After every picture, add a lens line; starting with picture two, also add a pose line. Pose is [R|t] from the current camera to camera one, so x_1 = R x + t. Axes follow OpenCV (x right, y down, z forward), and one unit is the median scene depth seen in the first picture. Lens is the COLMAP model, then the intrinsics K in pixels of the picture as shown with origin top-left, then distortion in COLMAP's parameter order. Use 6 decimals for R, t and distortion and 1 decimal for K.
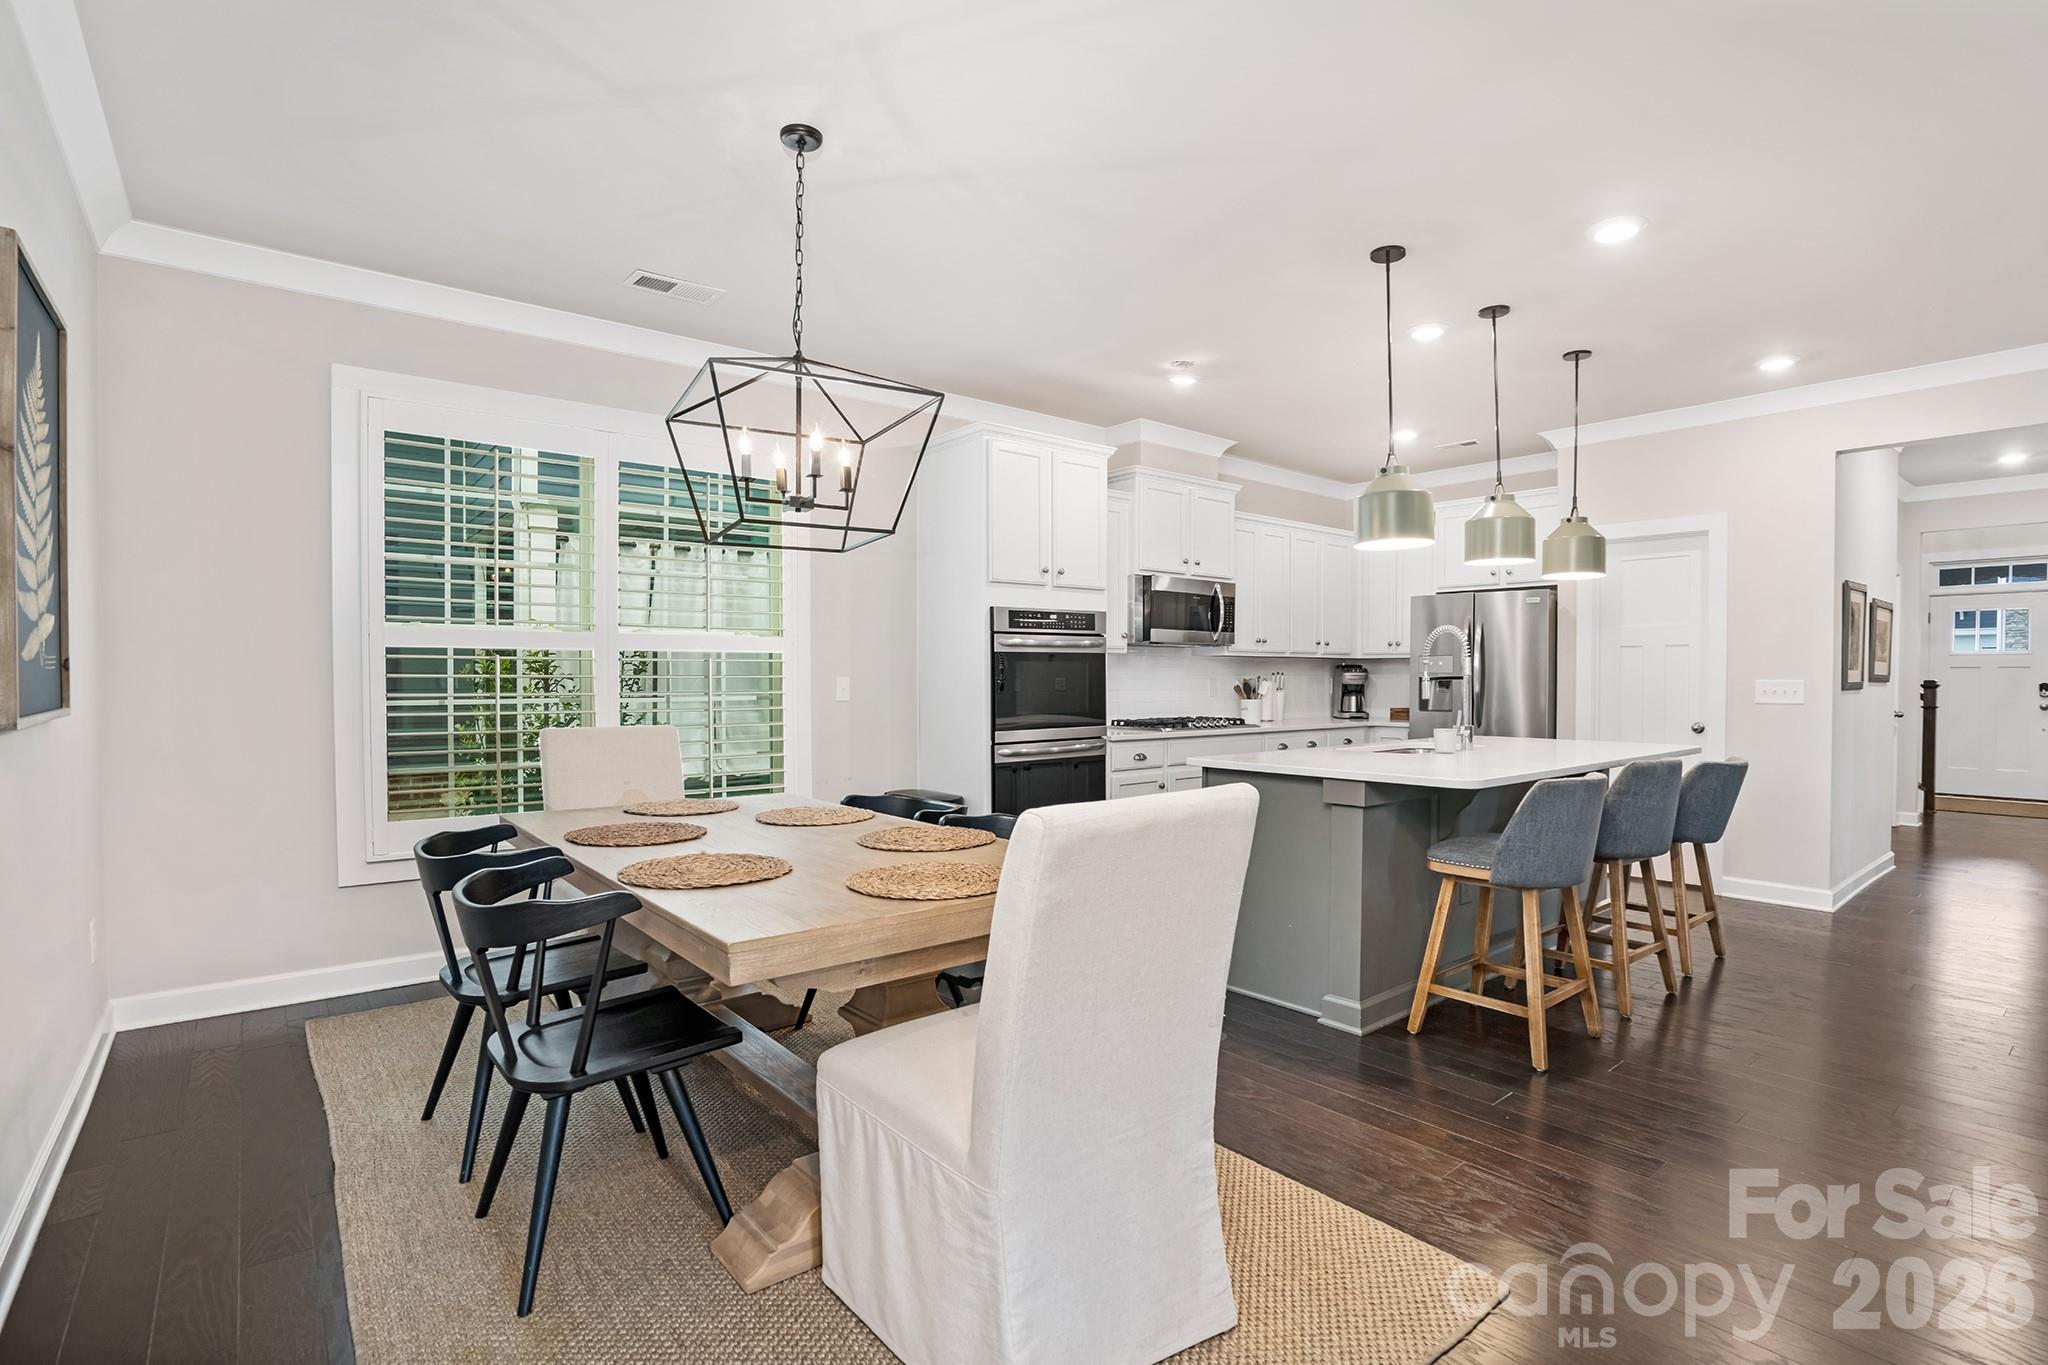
lens RADIAL K [[957.0, 0, 1078.7], [0, 957.0, 690.8], [0, 0, 1]] dist [-0.010438, 0.005203]
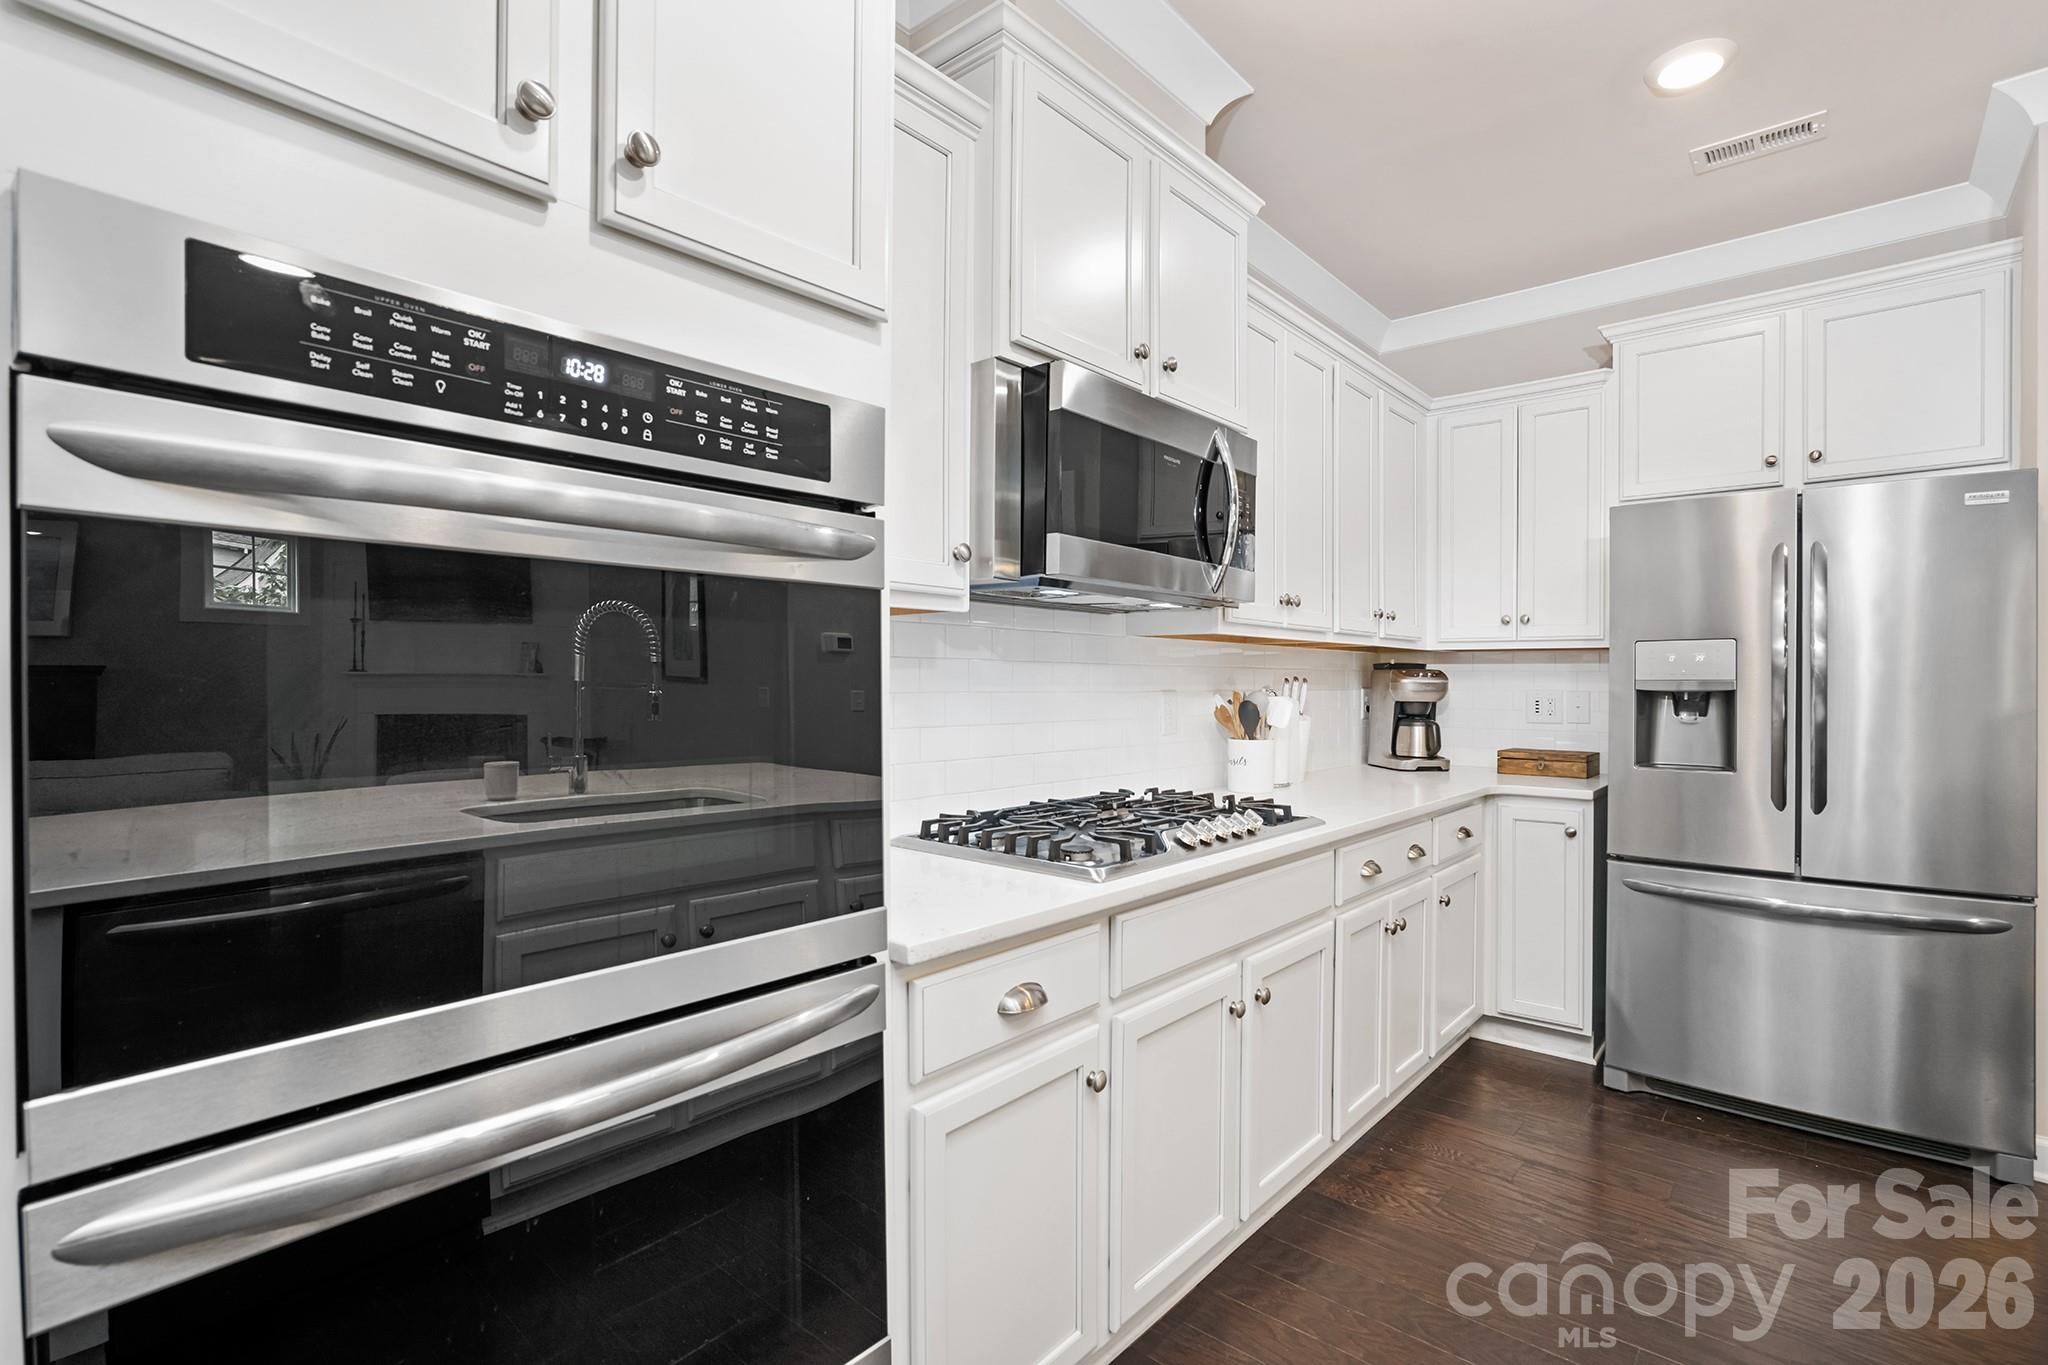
lens RADIAL K [[957.0, 0, 1041.8], [0, 957.0, 682.2], [0, 0, 1]] dist [-0.010438, 0.005203]
pose [[0.990488, 0.005131, 0.137506, 0.033875], [-0.003156, 0.999889, -0.014575, -0.012906], [-0.137566, 0.014003, 0.990394, 0.740885]]
